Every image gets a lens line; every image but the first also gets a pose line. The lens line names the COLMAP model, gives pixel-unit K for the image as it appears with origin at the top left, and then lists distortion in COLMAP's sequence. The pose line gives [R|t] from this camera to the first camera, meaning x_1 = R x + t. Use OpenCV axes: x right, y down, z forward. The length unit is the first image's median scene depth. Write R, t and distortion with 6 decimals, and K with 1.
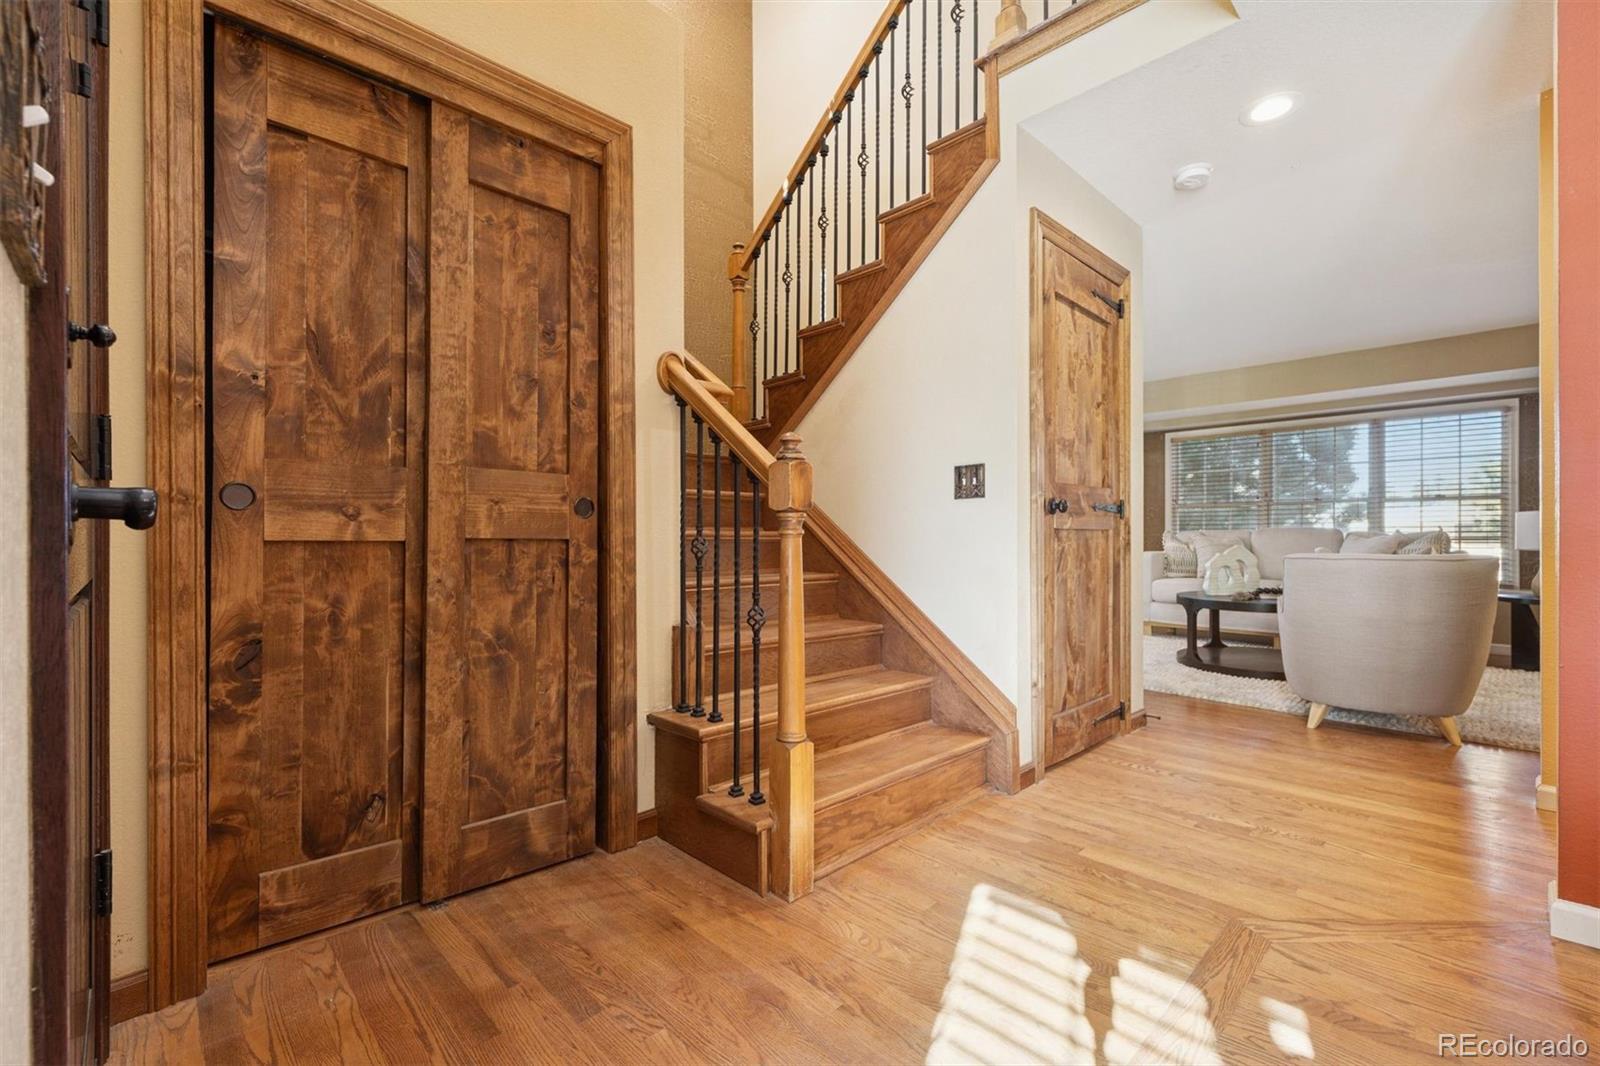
lens RADIAL K [[700.8, 0, 798.6], [0, 700.8, 537.3], [0, 0, 1]] dist [0.002061, 0.000095]
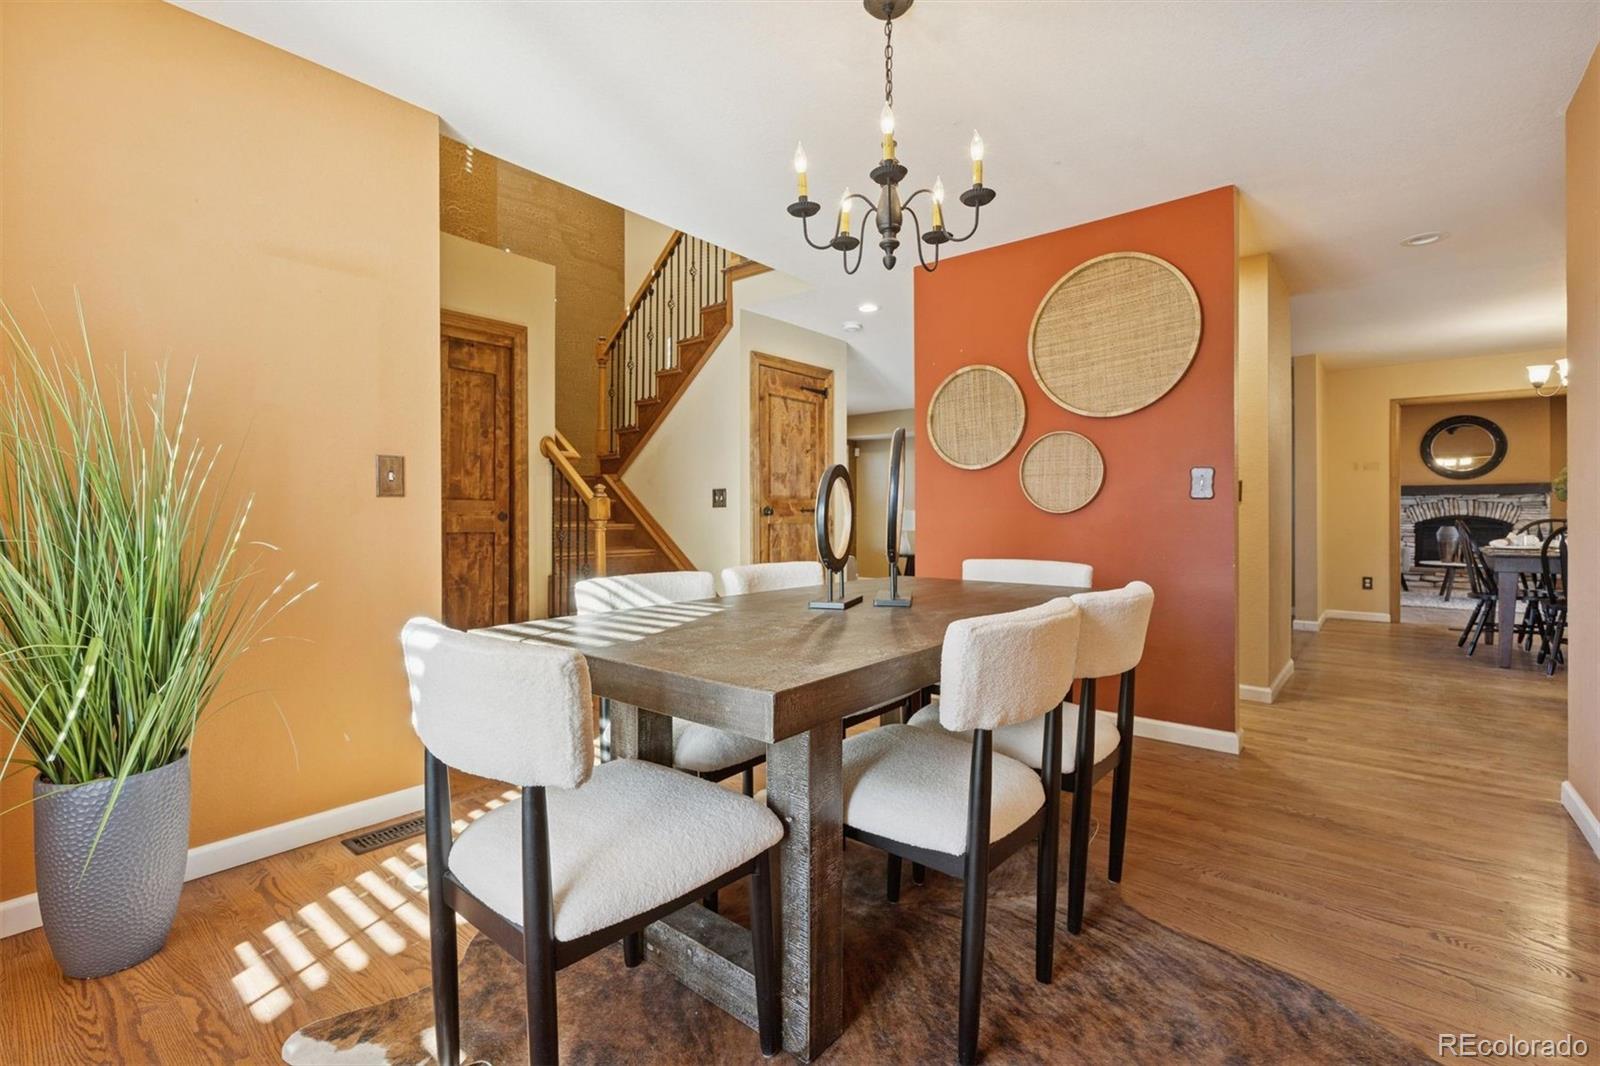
lens RADIAL K [[722.4, 0, 788.7], [0, 722.4, 511.8], [0, 0, 1]] dist [-0.001217, 0.000195]
pose [[0.995438, 0.000893, 0.095410, 0.313072], [-0.000362, 0.999984, -0.005591, -0.043386], [-0.095413, 0.005531, 0.995422, -1.135696]]
